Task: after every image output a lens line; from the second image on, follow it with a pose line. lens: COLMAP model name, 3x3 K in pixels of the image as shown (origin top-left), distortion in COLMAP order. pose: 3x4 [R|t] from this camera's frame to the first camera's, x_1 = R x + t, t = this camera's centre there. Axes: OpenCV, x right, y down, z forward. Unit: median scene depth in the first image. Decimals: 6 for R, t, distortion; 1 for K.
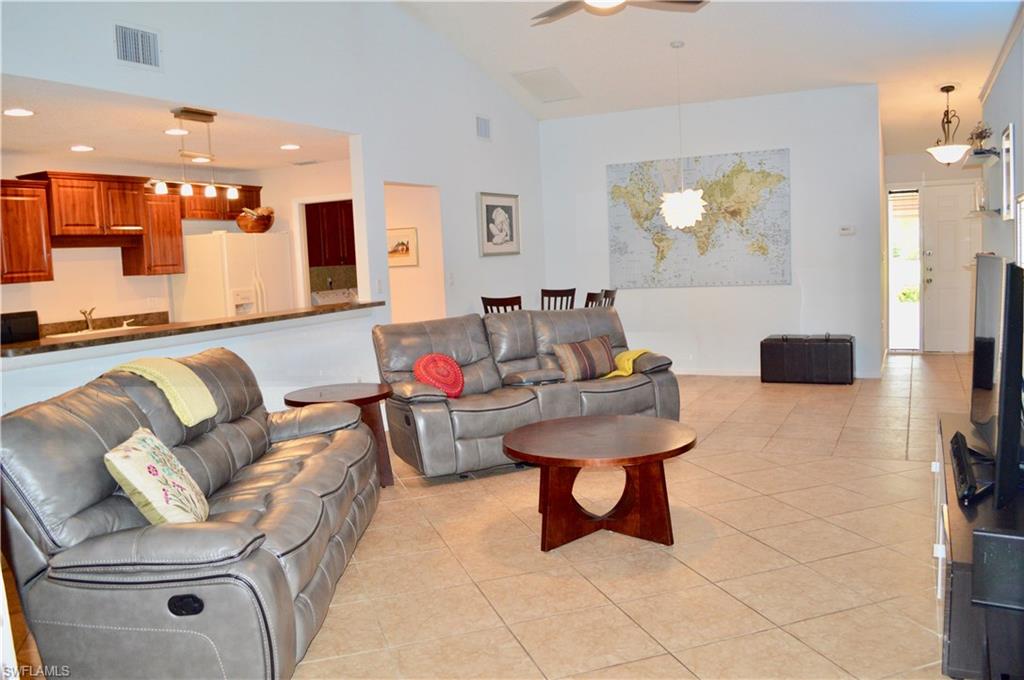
lens RADIAL K [[835.9, 0, 511.9], [0, 835.9, 338.8], [0, 0, 1]] dist [-0.016124, -0.003214]
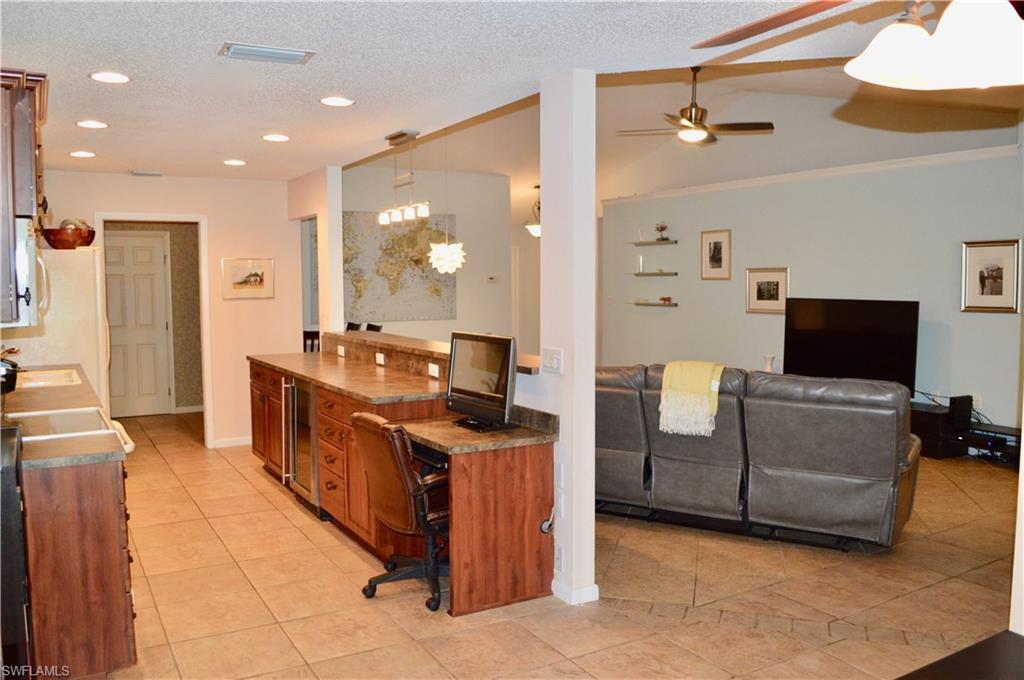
lens RADIAL K [[835.9, 0, 511.9], [0, 835.9, 342.2], [0, 0, 1]] dist [-0.016124, -0.003214]
pose [[0.543289, -0.021454, 0.839272, -0.711726], [0.067327, 0.997567, -0.018083, -0.000137], [-0.836842, 0.066330, 0.543412, 0.224189]]
